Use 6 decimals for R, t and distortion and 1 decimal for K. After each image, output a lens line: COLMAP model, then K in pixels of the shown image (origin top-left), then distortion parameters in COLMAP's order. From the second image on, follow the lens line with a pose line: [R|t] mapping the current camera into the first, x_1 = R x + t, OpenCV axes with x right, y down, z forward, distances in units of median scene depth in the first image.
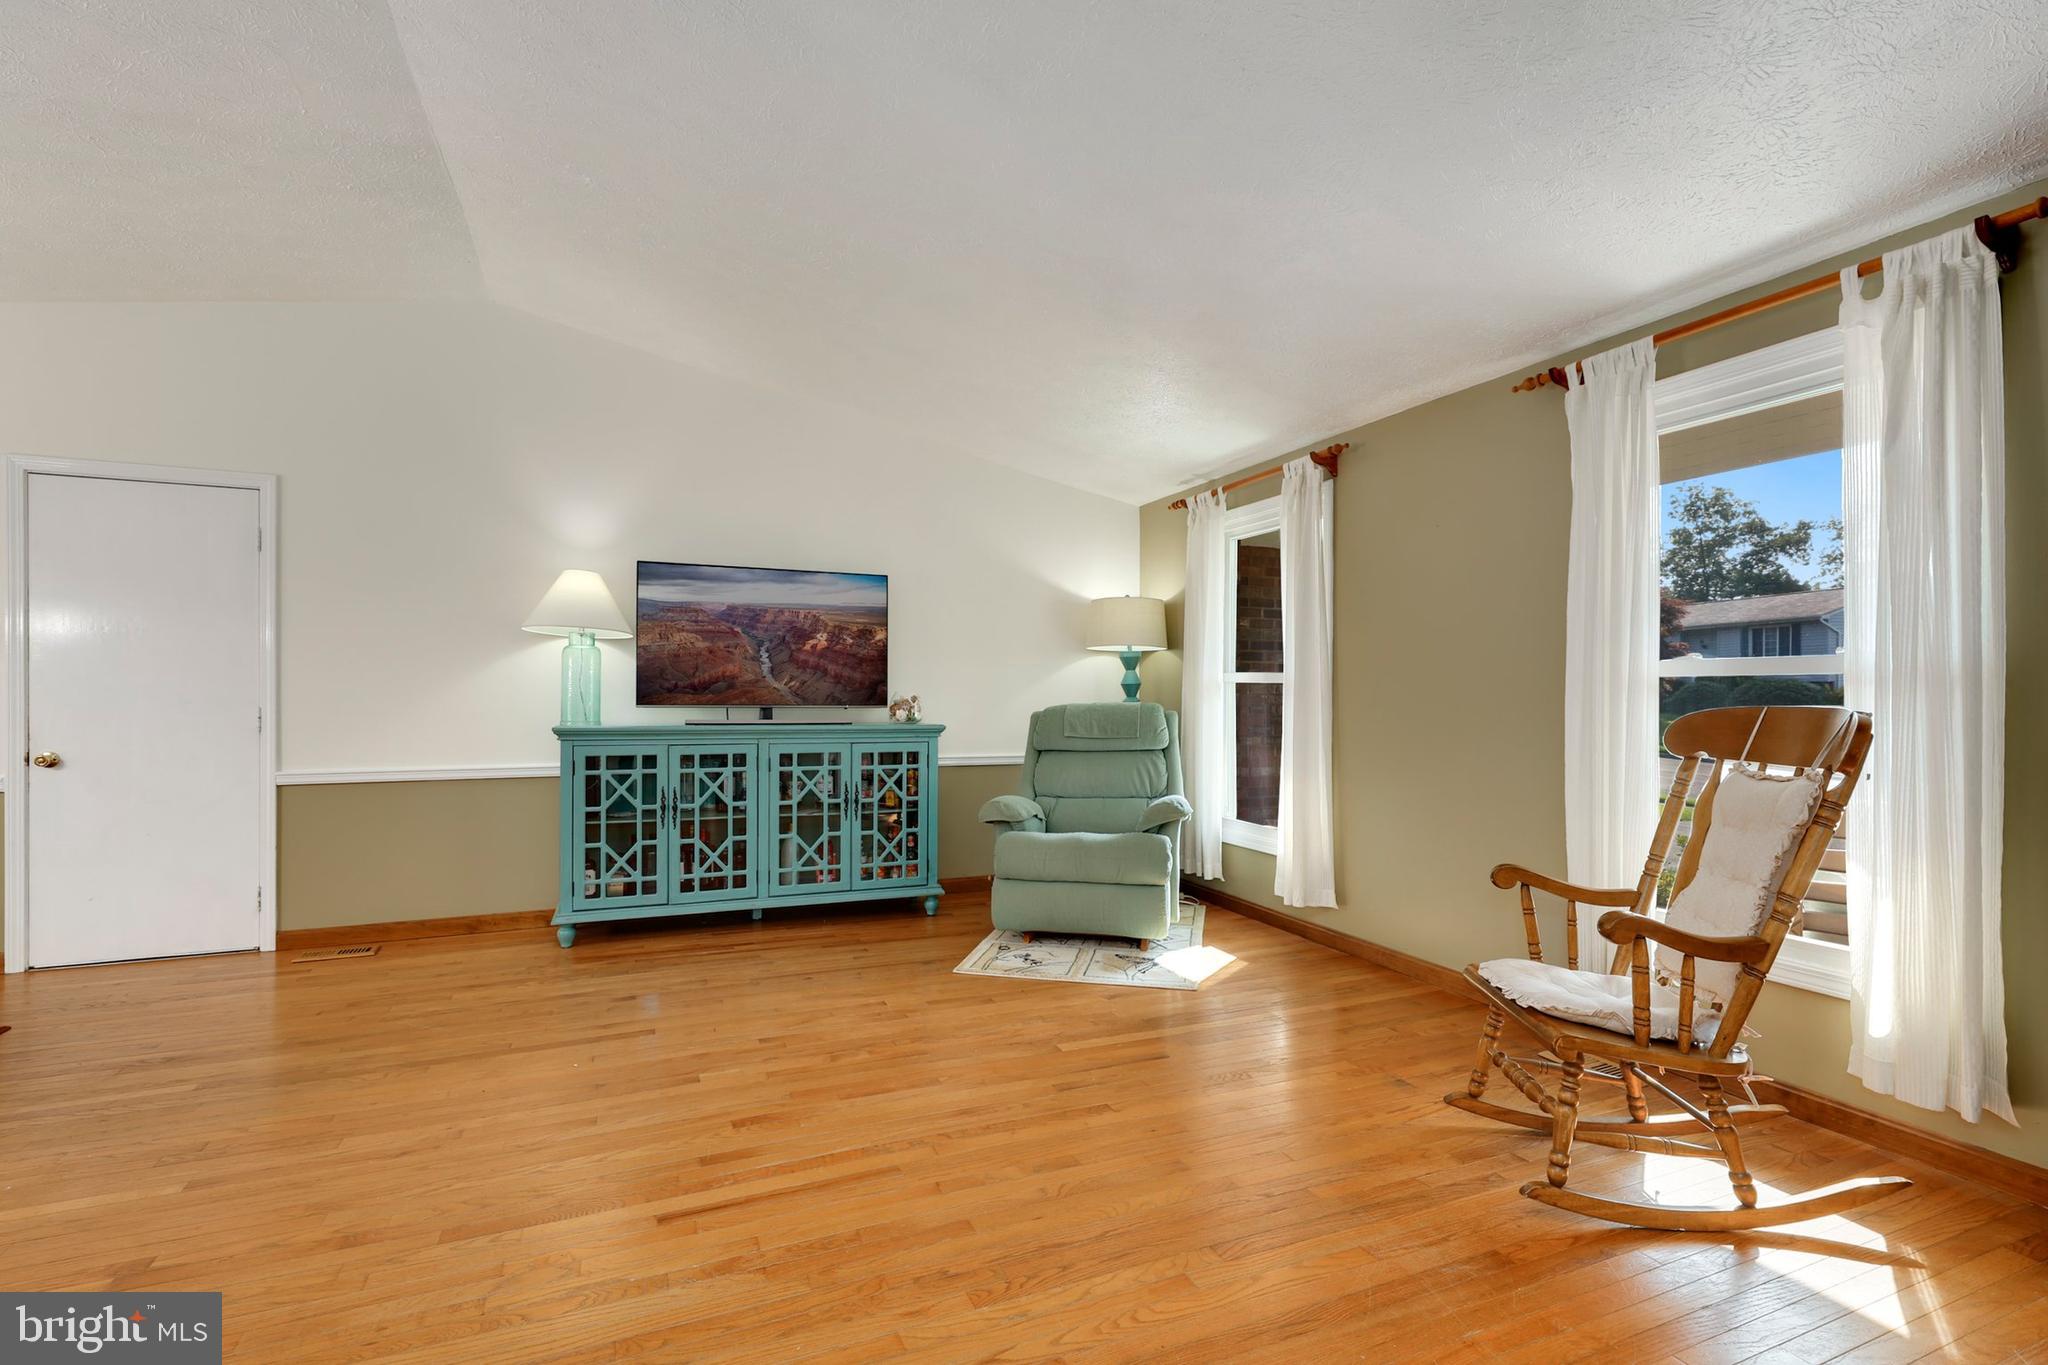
lens RADIAL K [[923.4, 0, 1030.5], [0, 923.4, 703.9], [0, 0, 1]] dist [0.001409, 0.000535]
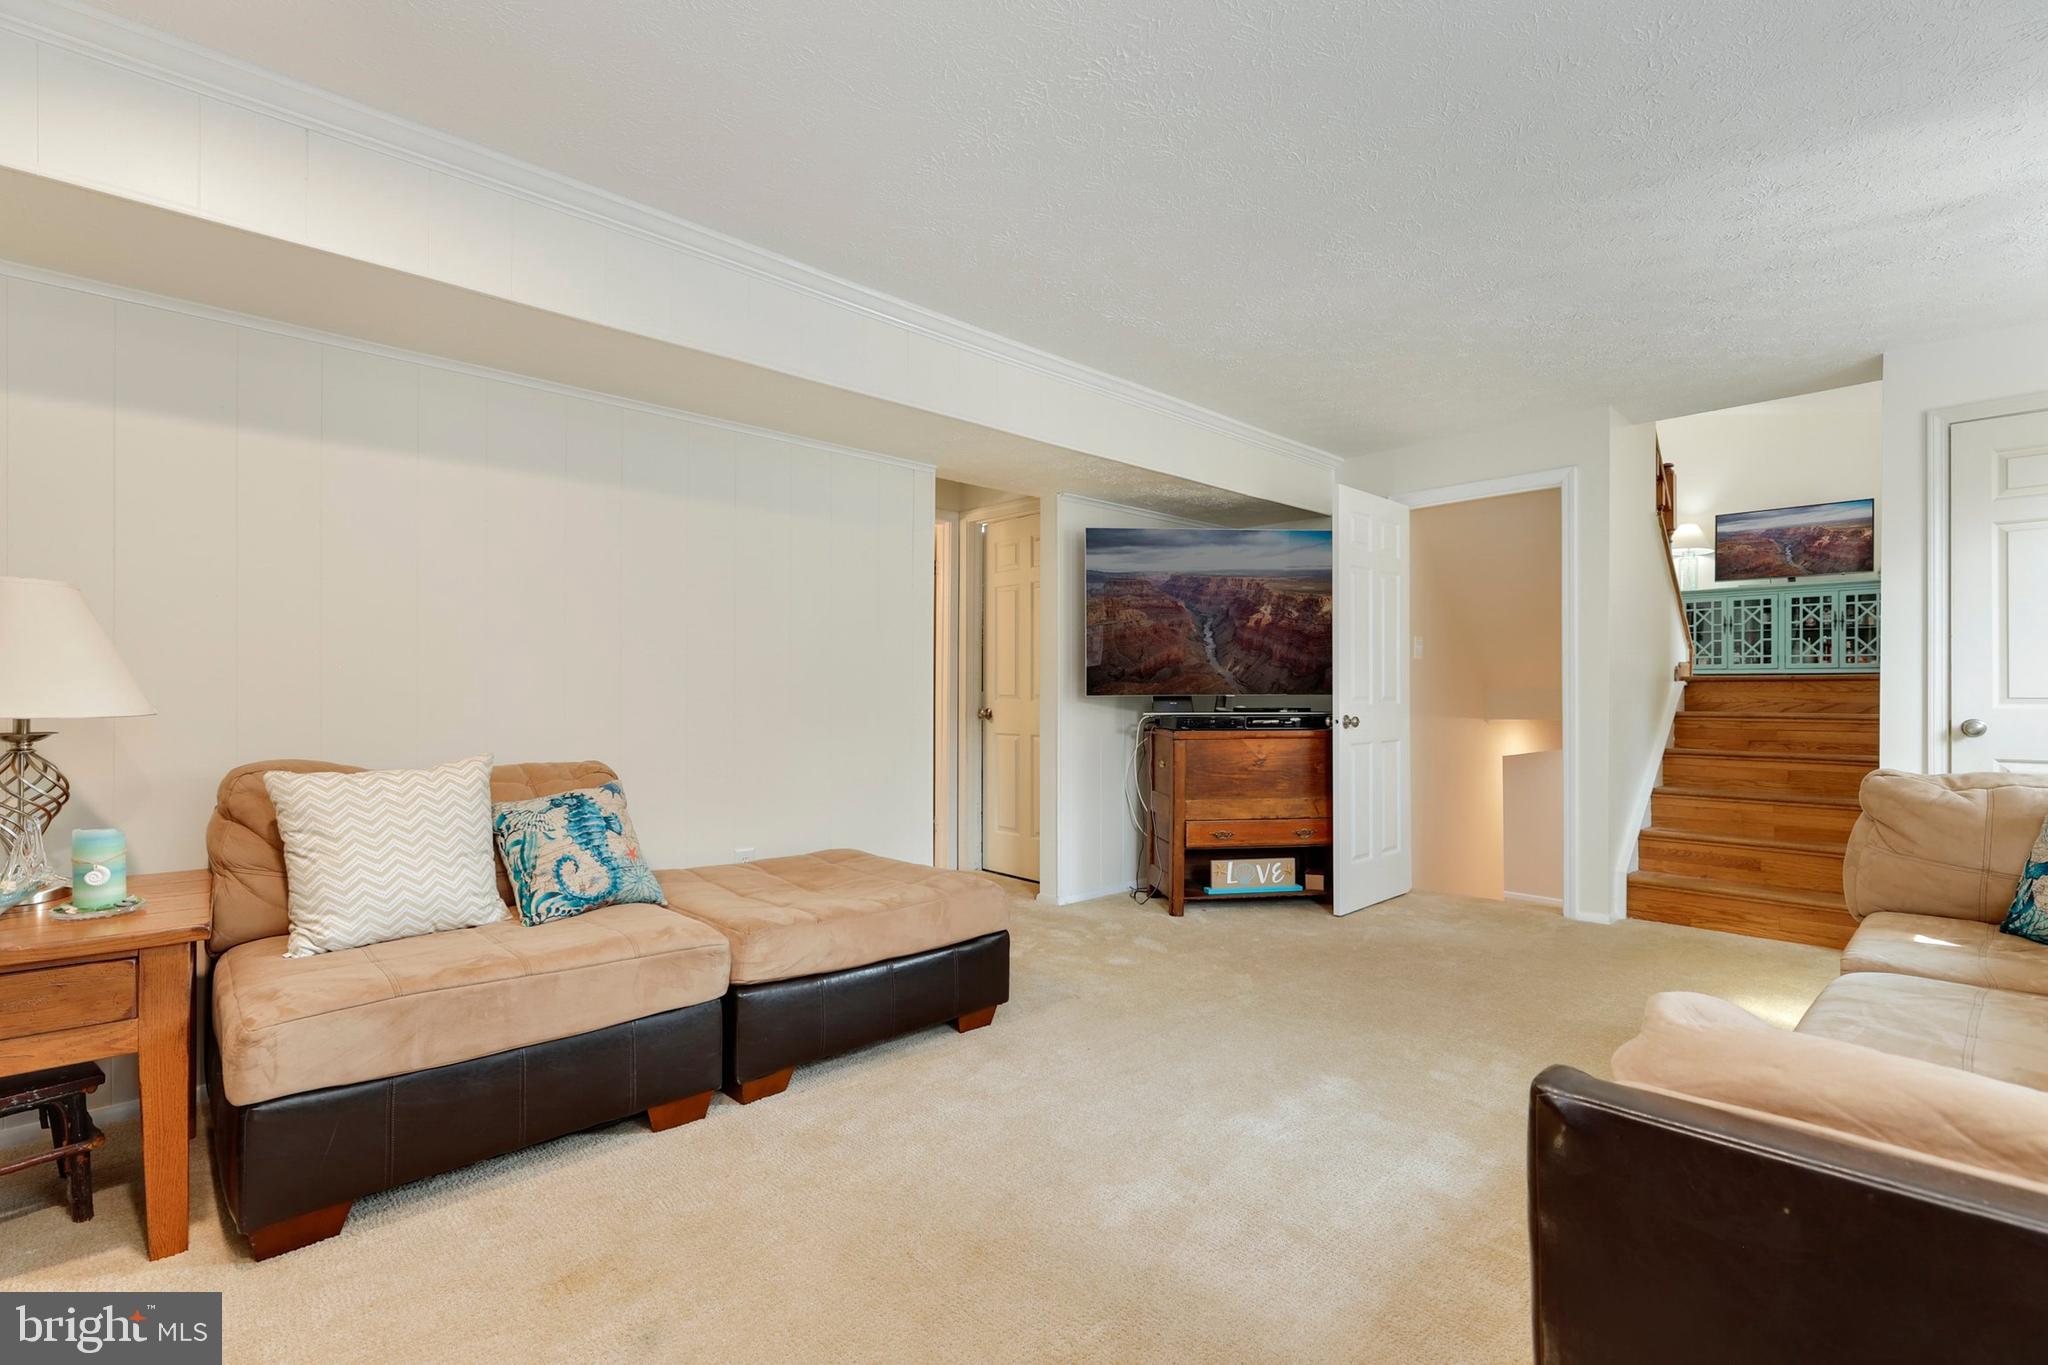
lens RADIAL K [[919.9, 0, 1025.6], [0, 919.9, 688.7], [0, 0, 1]] dist [0.003472, 0.000312]
pose [[0.356597, -0.004925, -0.934245, 1.038139], [-0.007042, 0.999944, -0.007960, 0.286161], [0.934232, 0.009418, 0.356542, -1.312754]]
